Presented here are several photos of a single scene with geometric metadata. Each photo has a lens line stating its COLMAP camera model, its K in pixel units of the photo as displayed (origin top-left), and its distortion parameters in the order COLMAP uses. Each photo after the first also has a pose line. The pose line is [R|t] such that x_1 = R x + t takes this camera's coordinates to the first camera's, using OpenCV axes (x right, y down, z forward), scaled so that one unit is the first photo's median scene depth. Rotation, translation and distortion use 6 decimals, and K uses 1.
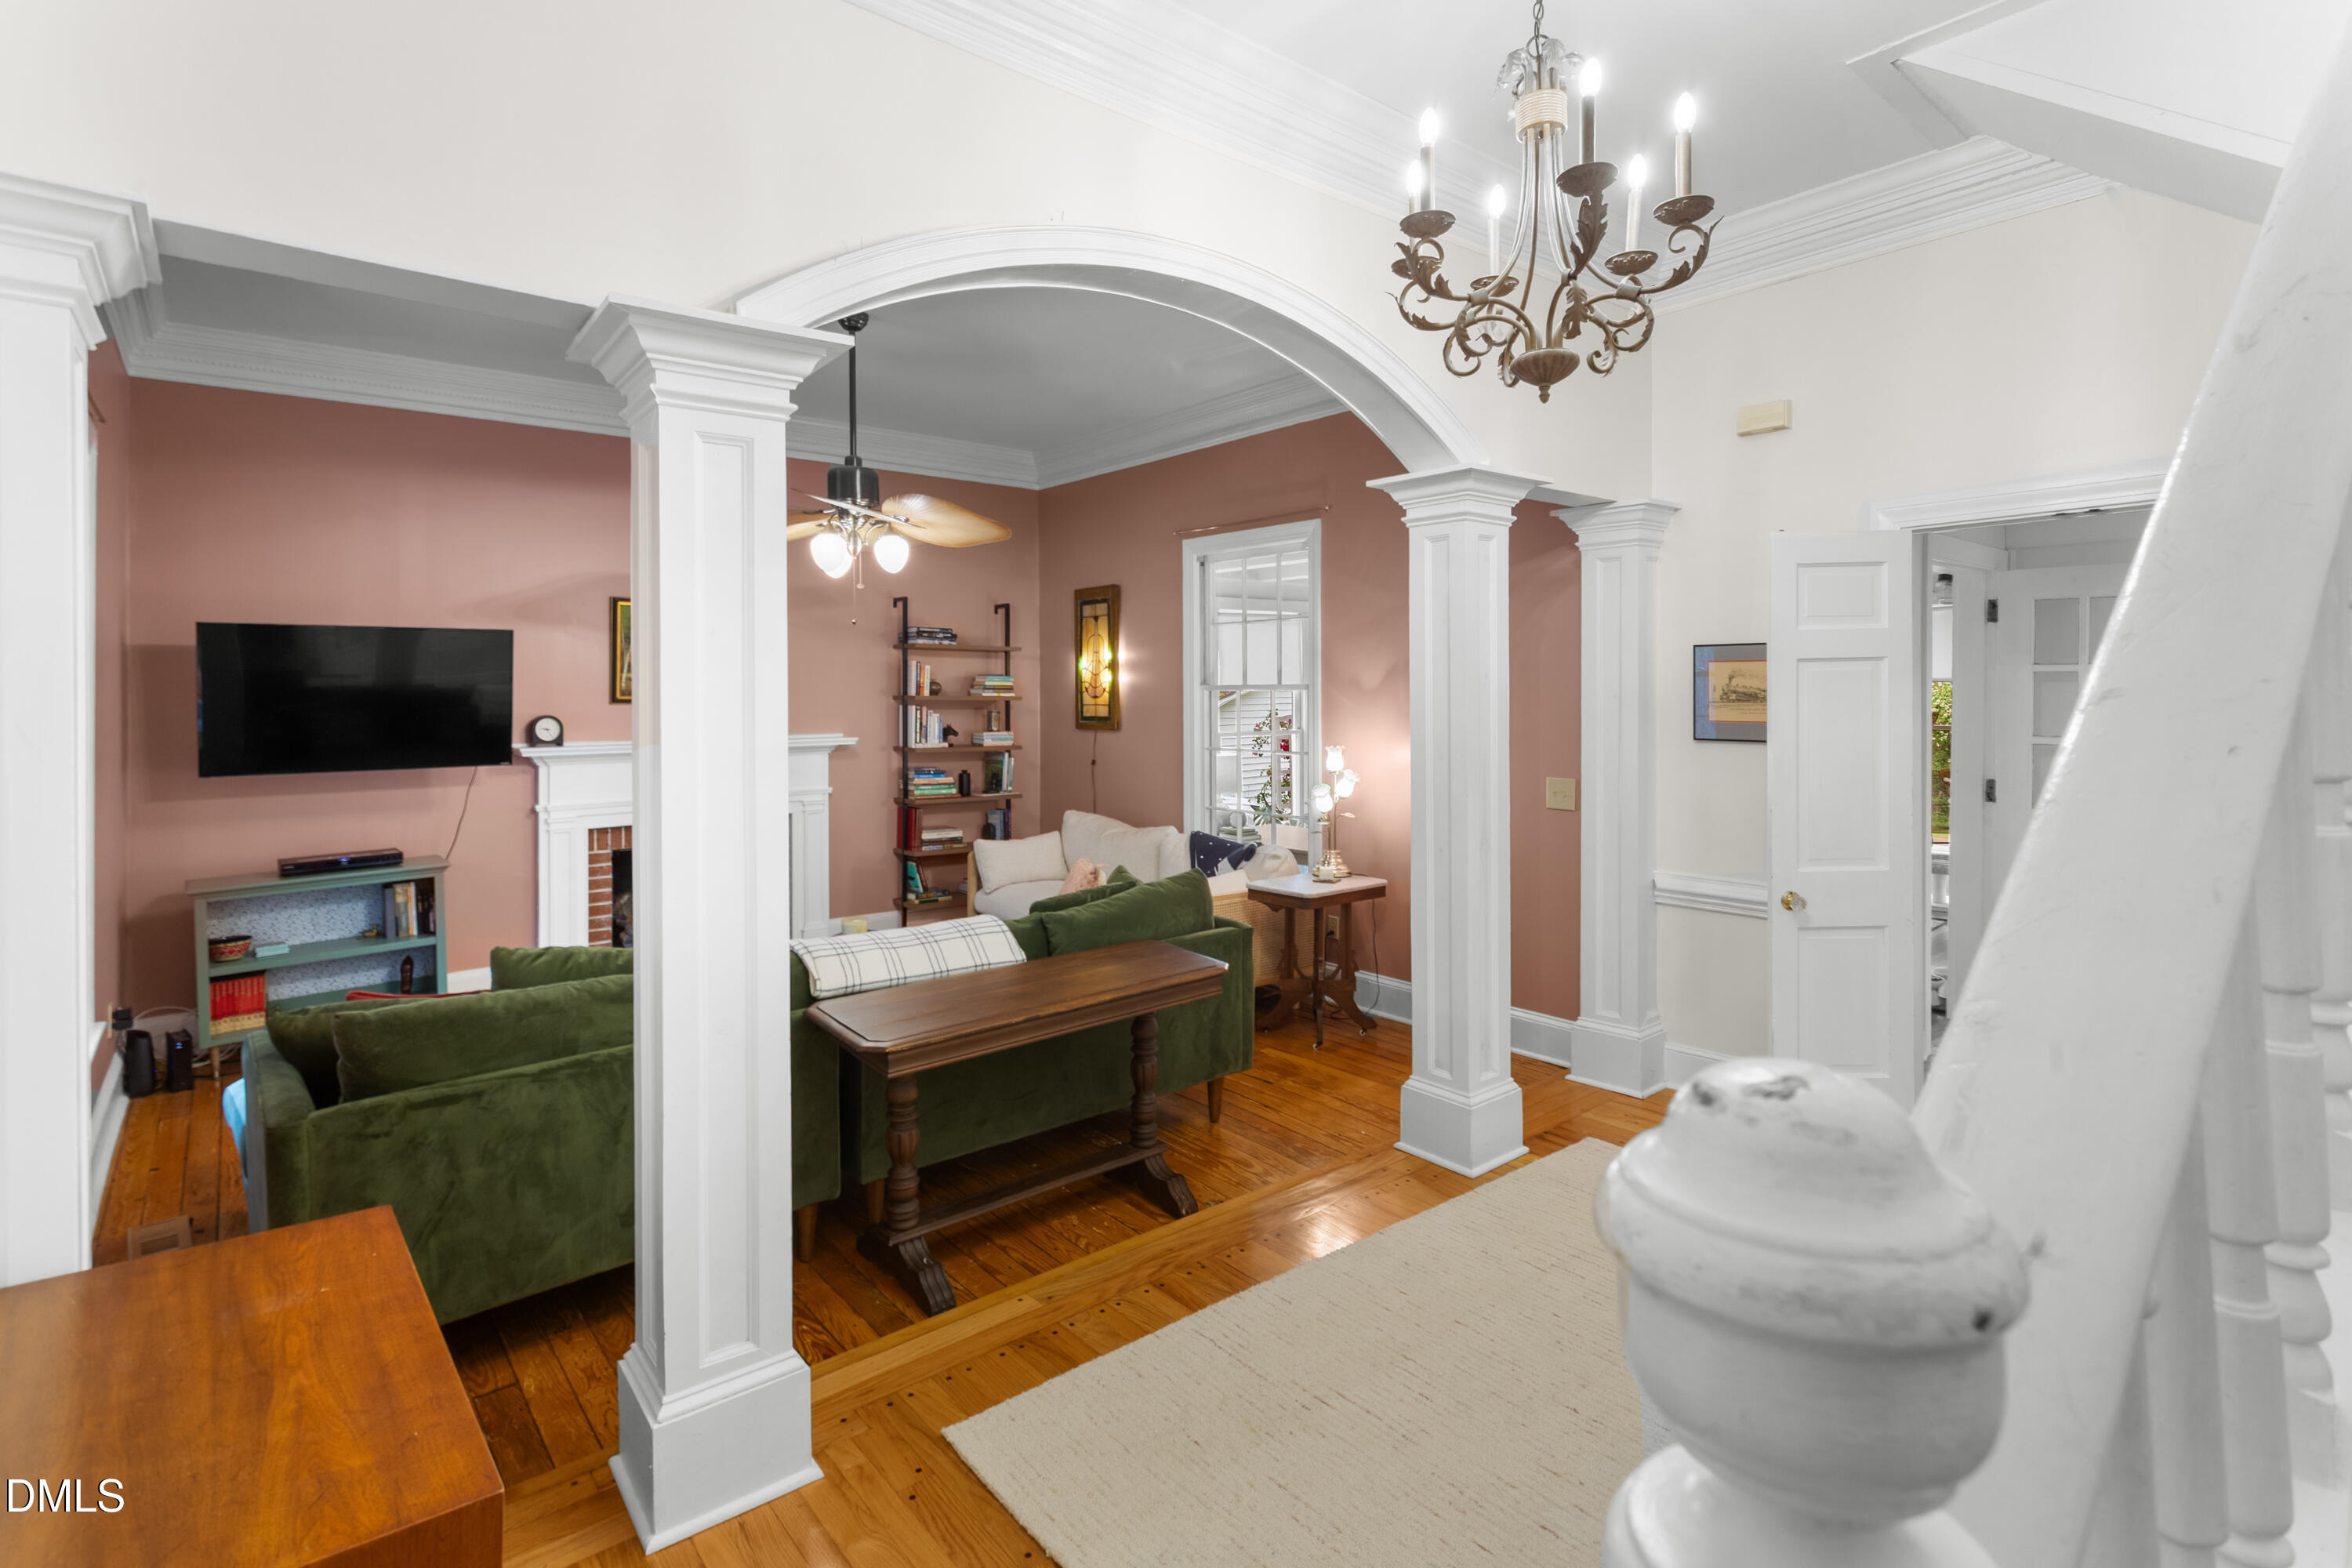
lens RADIAL K [[1185.1, 0, 1190.4], [0, 1185.1, 683.2], [0, 0, 1]] dist [0.001054, 0.002639]
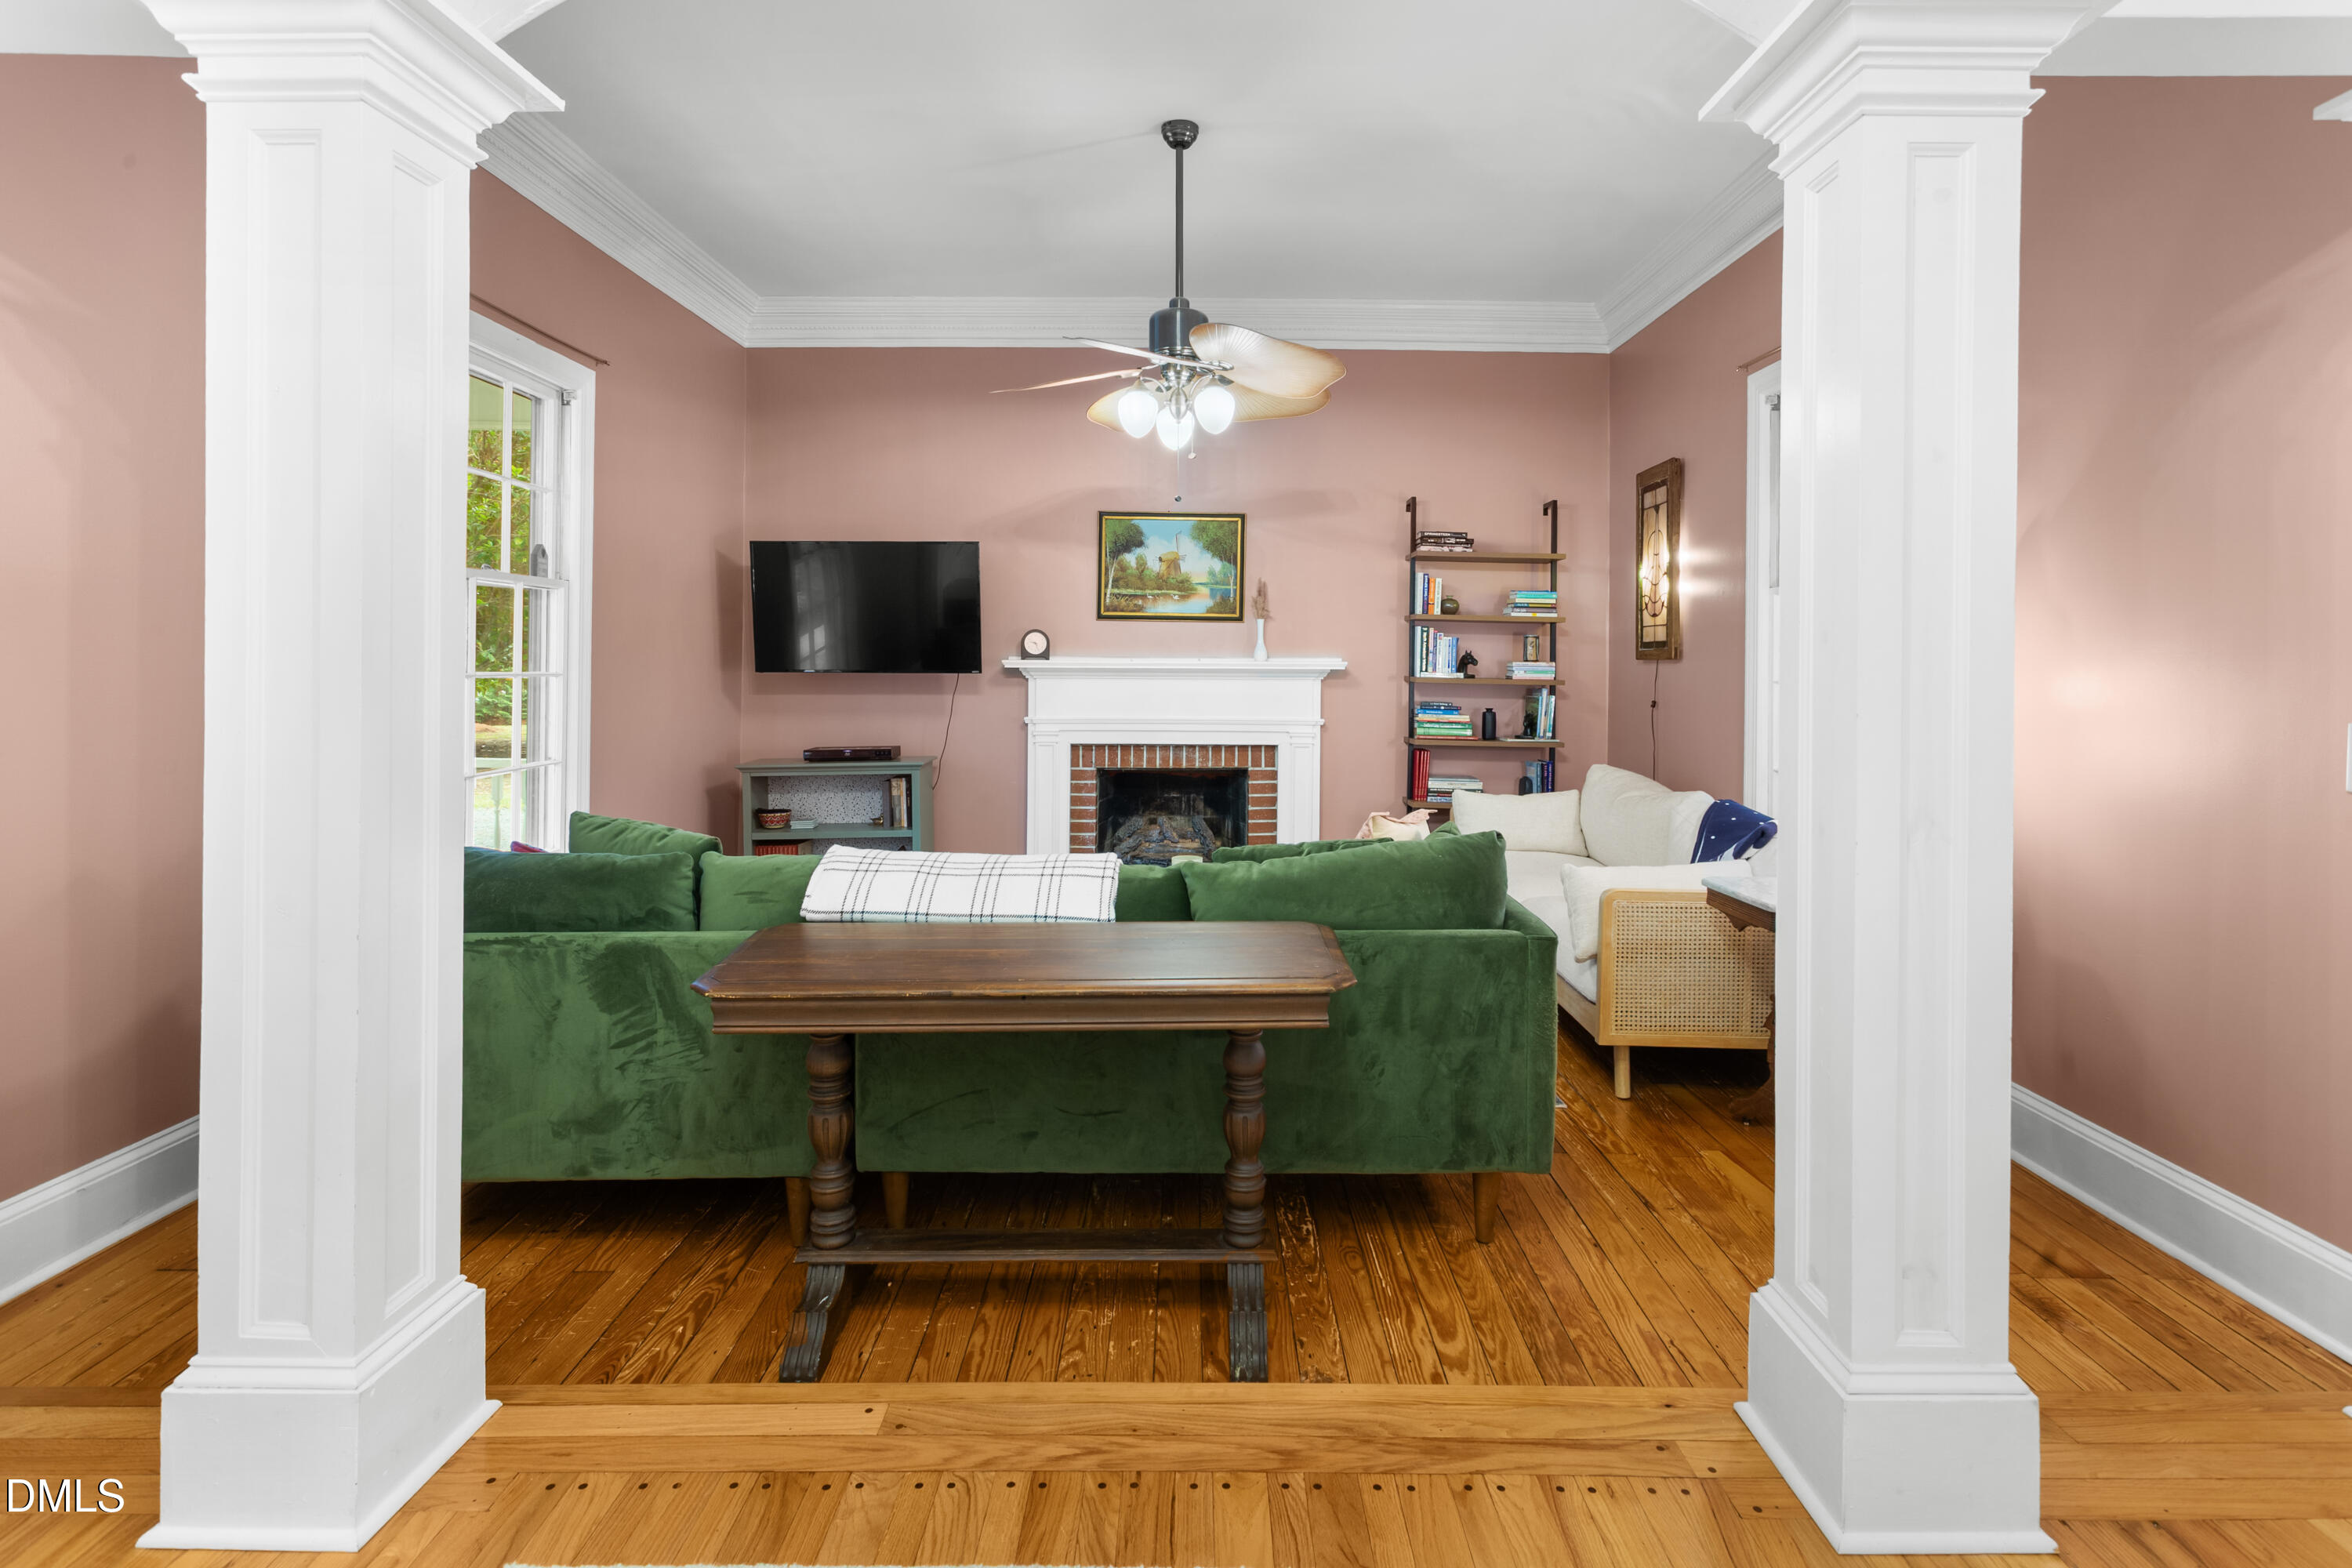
lens RADIAL K [[1185.1, 0, 1175.2], [0, 1185.1, 658.8], [0, 0, 1]] dist [0.001054, 0.002639]
pose [[0.761989, 0.010413, -0.647506, 0.174576], [-0.009815, 0.999942, 0.004530, 0.039297], [0.647515, 0.002904, 0.762047, 0.253727]]
